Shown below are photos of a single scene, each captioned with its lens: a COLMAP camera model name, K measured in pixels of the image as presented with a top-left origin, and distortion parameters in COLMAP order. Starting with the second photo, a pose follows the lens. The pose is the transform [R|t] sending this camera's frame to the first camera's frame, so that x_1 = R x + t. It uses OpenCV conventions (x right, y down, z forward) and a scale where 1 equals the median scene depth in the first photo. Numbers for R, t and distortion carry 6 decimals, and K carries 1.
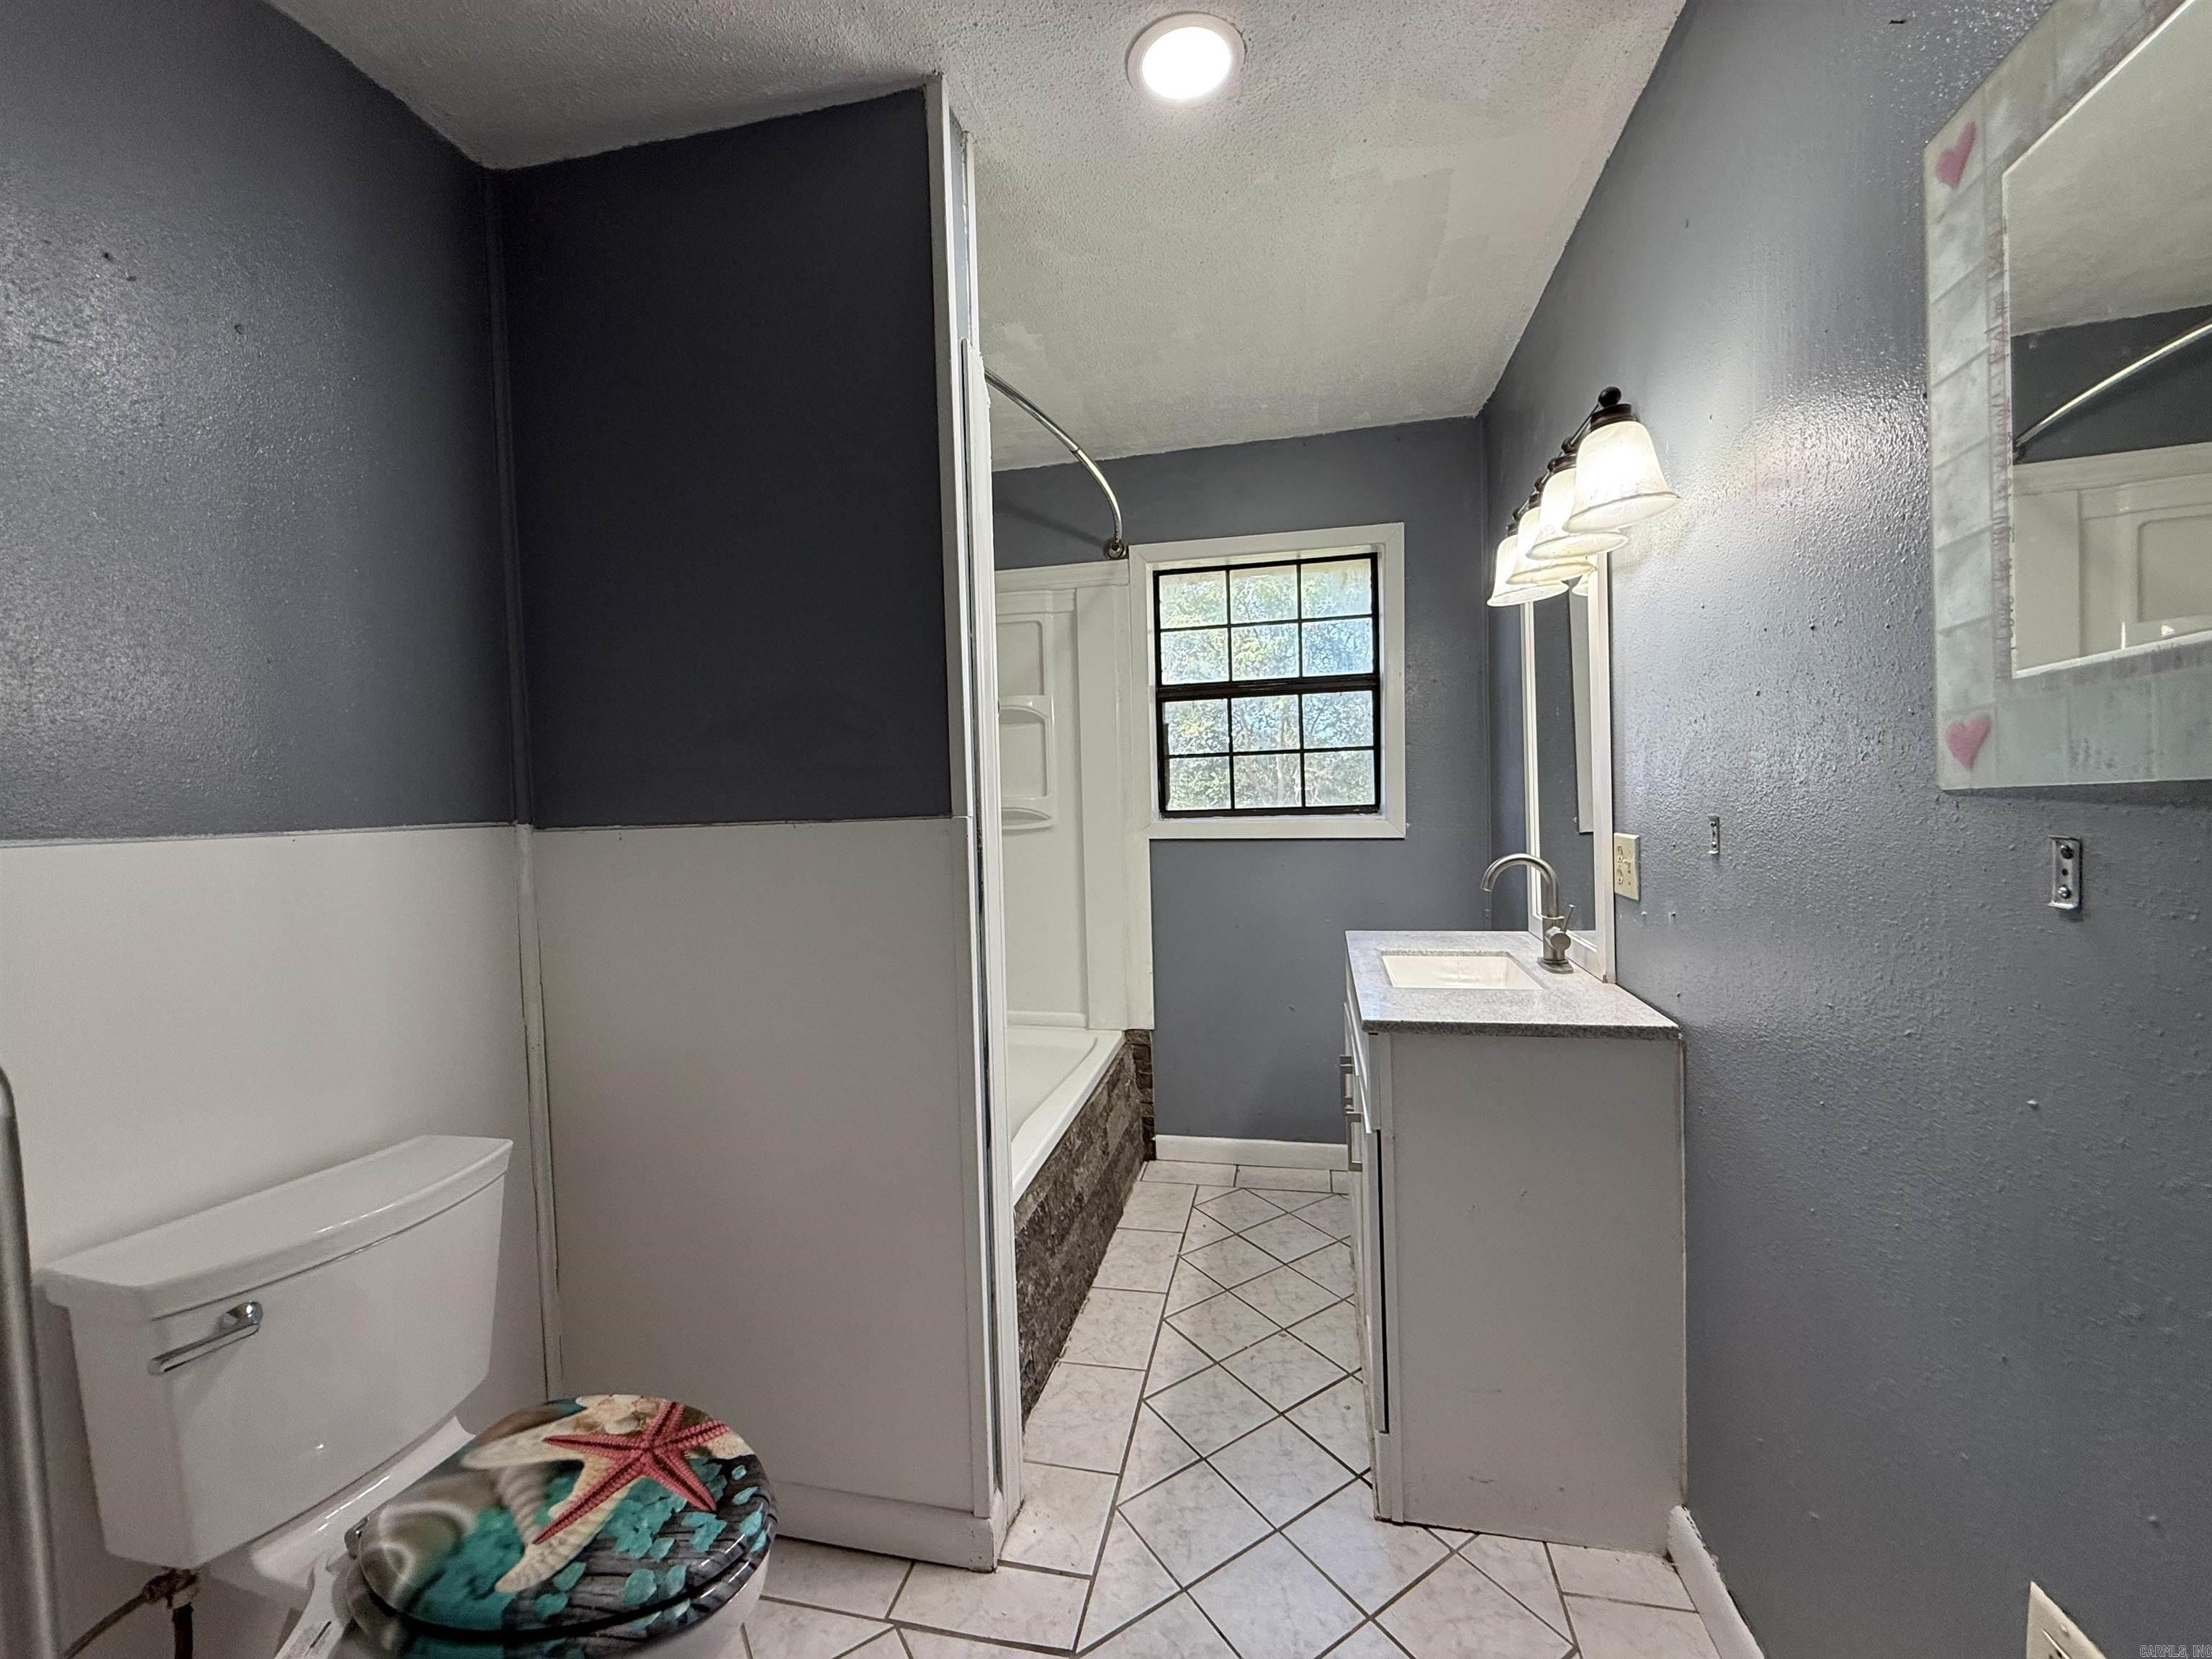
lens RADIAL K [[890.4, 0, 1106.4], [0, 890.4, 832.8], [0, 0, 1]] dist [-0.001215, -0.000078]
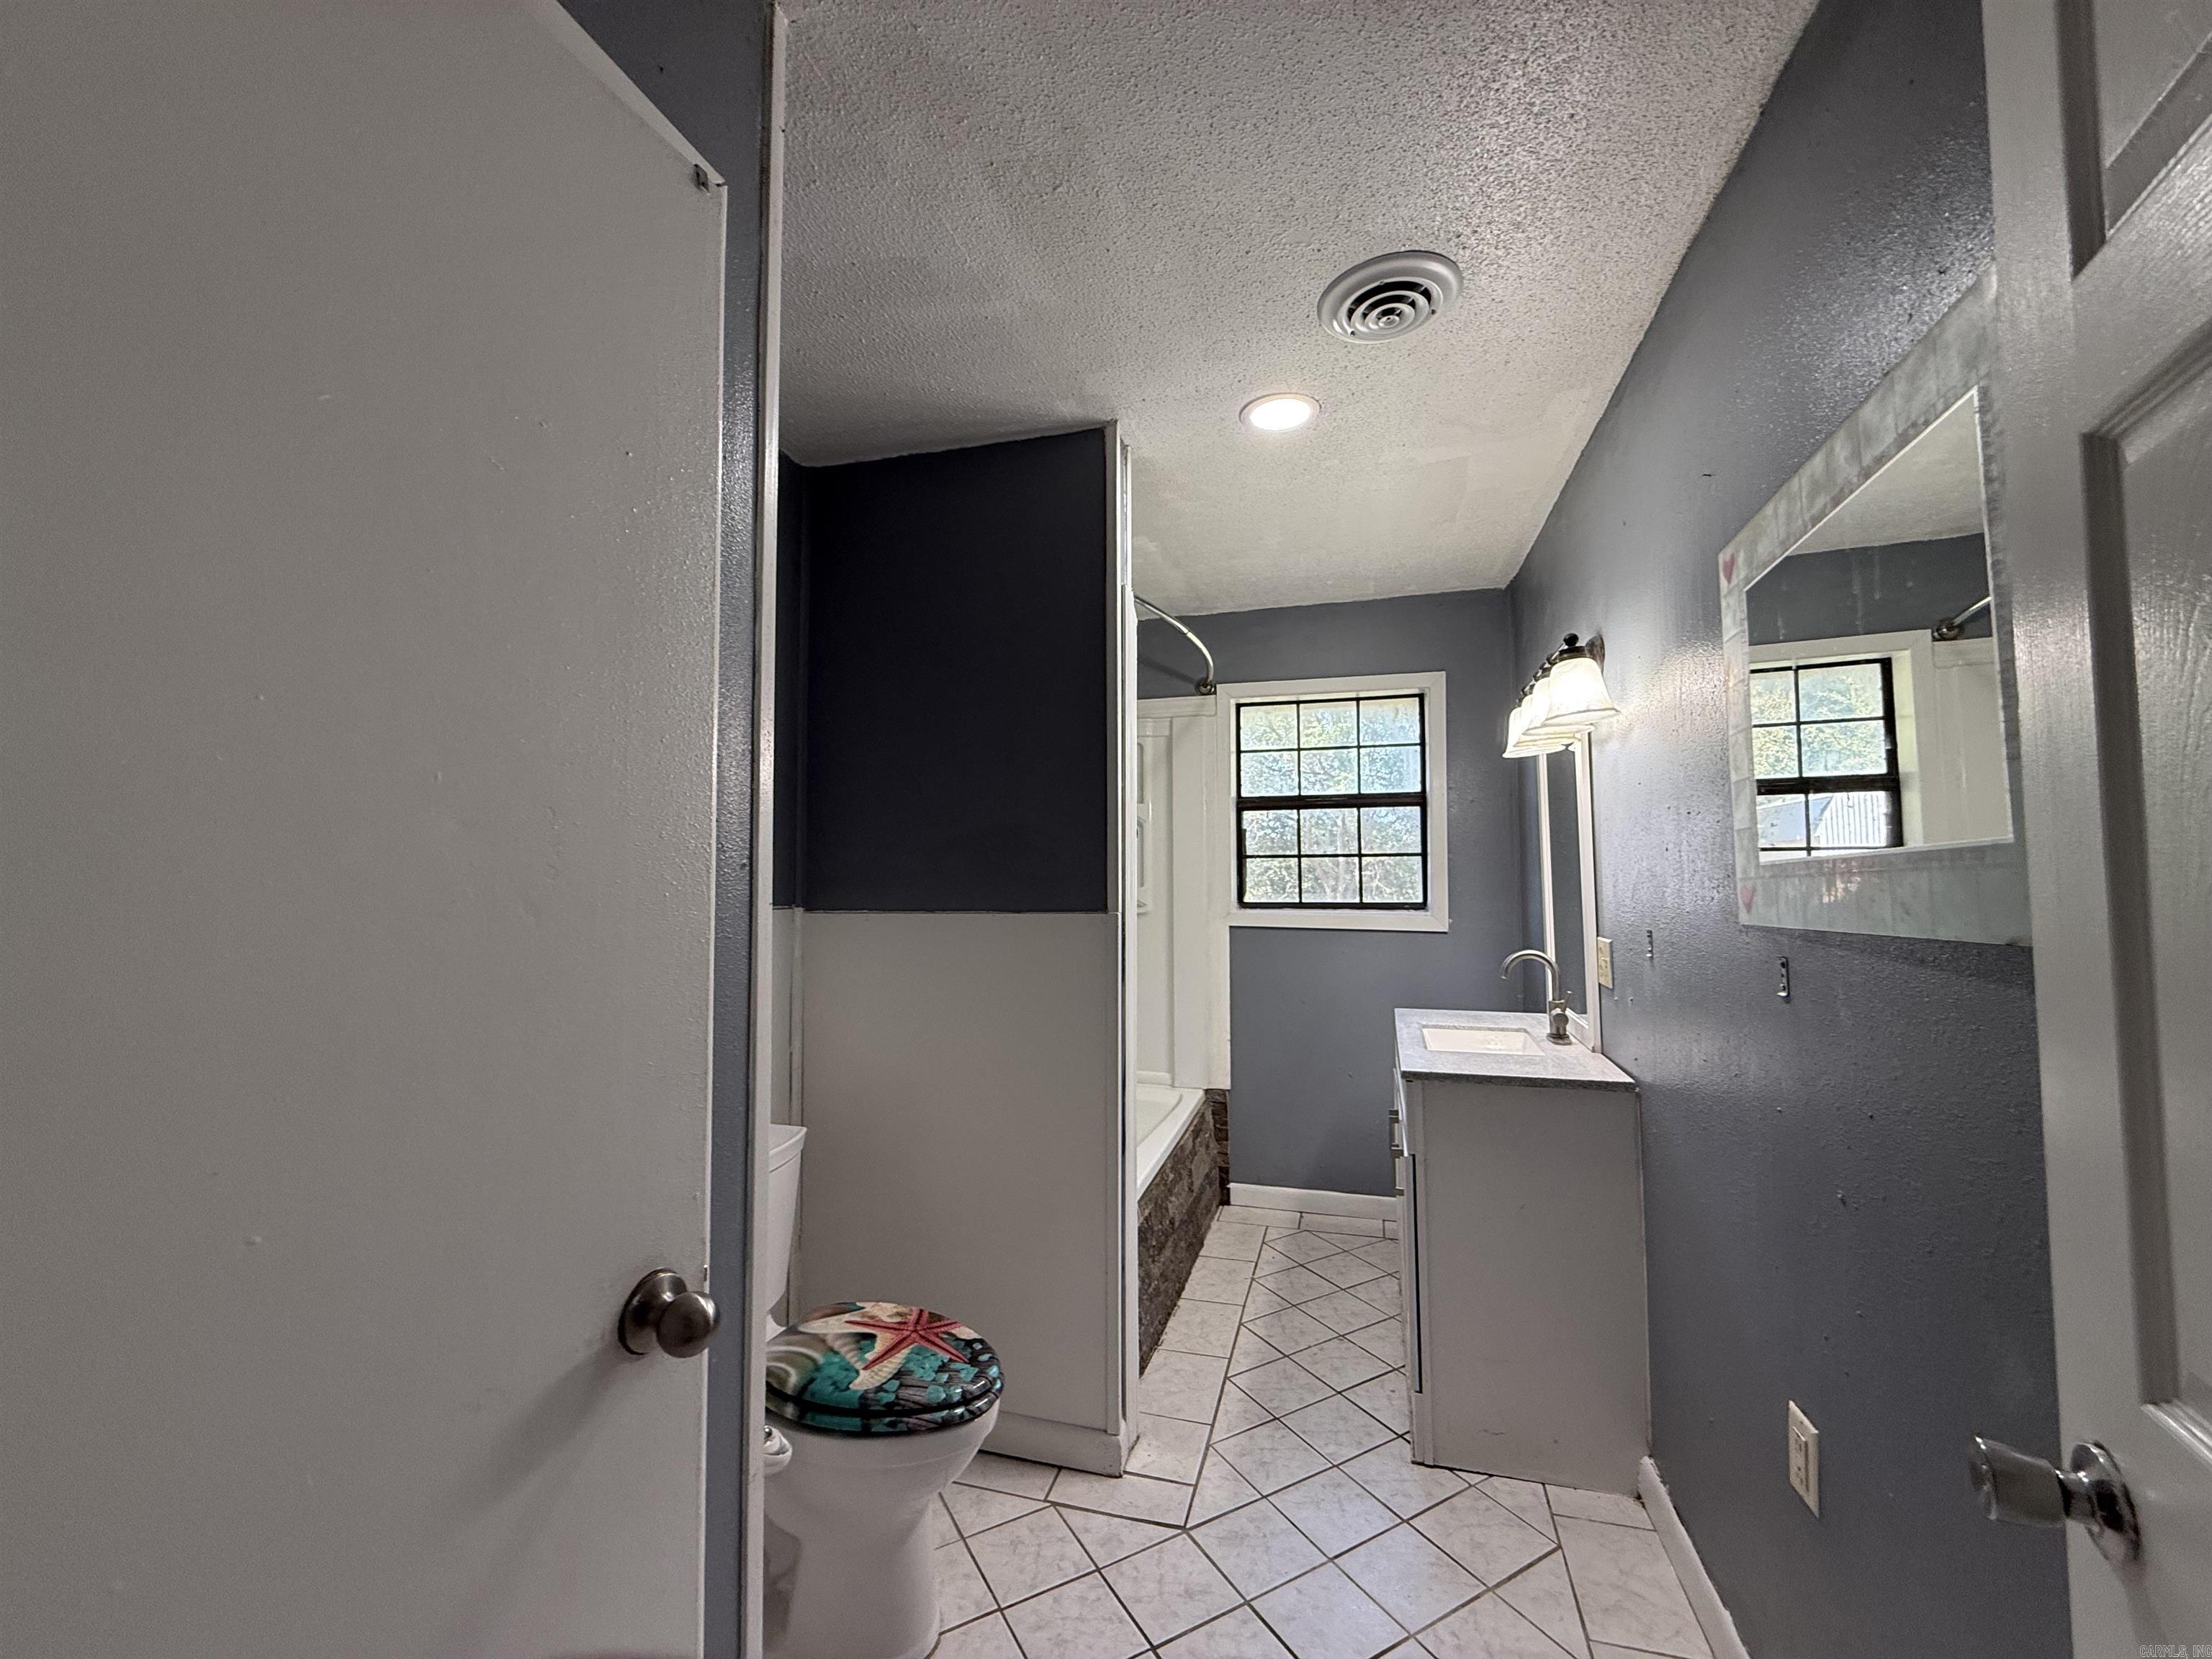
lens RADIAL K [[890.4, 0, 1106.4], [0, 890.4, 832.8], [0, 0, 1]] dist [-0.001215, -0.000078]
pose [[0.997559, 0.023036, -0.065916, -0.074135], [-0.028582, 0.996015, -0.084483, -0.021918], [0.063707, 0.086161, 0.994242, -0.378182]]
